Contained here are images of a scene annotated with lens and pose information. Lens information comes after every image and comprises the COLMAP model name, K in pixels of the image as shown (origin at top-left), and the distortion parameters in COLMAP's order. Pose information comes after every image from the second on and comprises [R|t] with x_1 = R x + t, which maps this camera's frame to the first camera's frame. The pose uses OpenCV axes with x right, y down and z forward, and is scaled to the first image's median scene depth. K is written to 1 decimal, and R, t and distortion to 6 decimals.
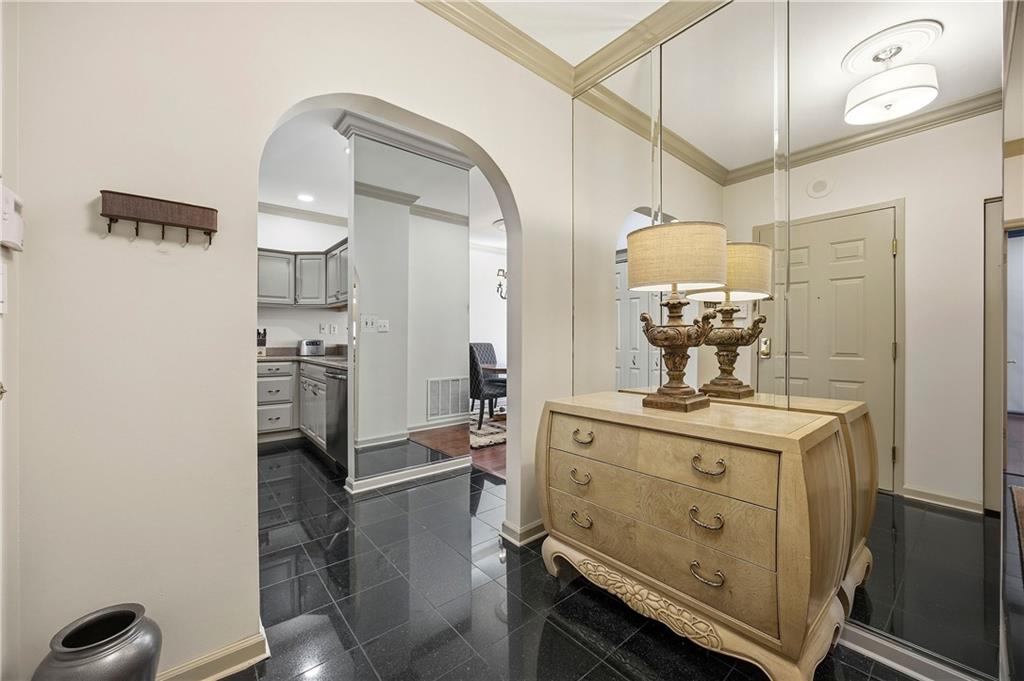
lens RADIAL K [[396.8, 0, 510.9], [0, 396.8, 340.2], [0, 0, 1]] dist [-0.015533, 0.003732]
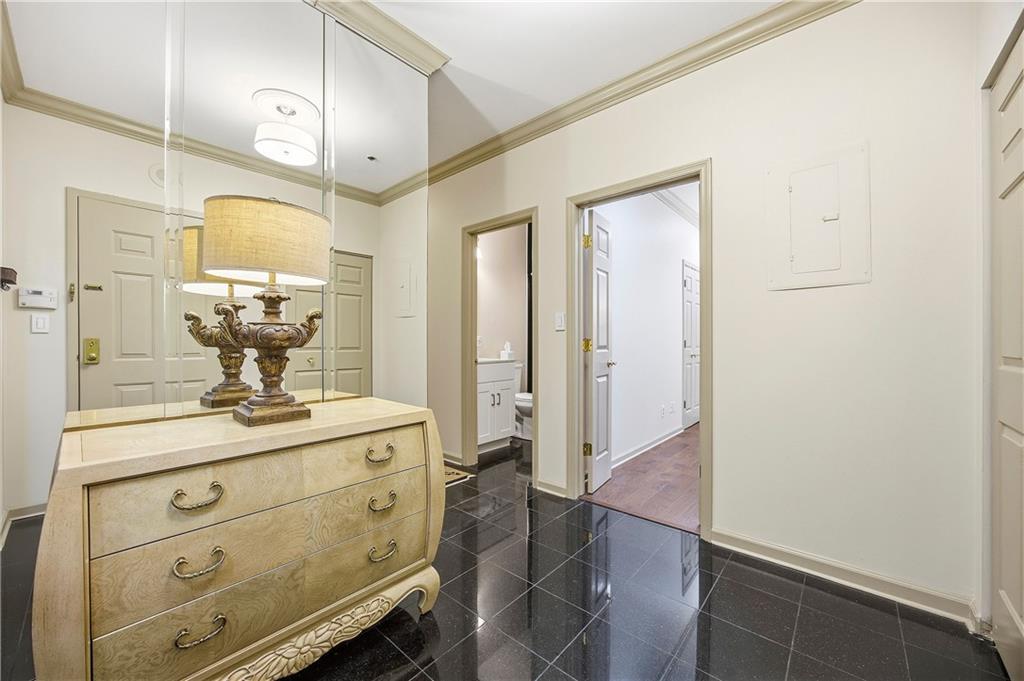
lens RADIAL K [[396.8, 0, 512.5], [0, 396.8, 341.0], [0, 0, 1]] dist [-0.015533, 0.003732]
pose [[-0.158030, -0.001385, 0.987433, -0.479053], [-0.000630, 0.999999, 0.001302, -0.000013], [-0.987434, -0.000416, -0.158031, 0.594175]]
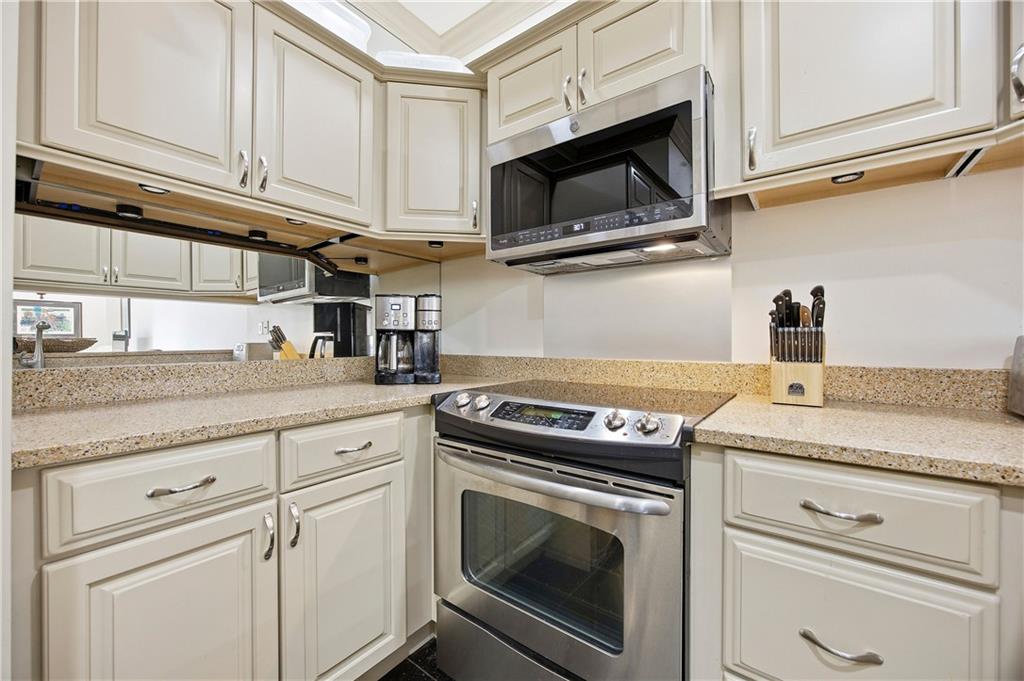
lens RADIAL K [[396.8, 0, 511.1], [0, 396.8, 340.9], [0, 0, 1]] dist [-0.015533, 0.003732]
pose [[0.238060, -0.005759, -0.971233, -1.121776], [-0.000418, 0.999982, -0.006032, 0.009643], [0.971250, 0.001842, 0.238053, 1.958709]]
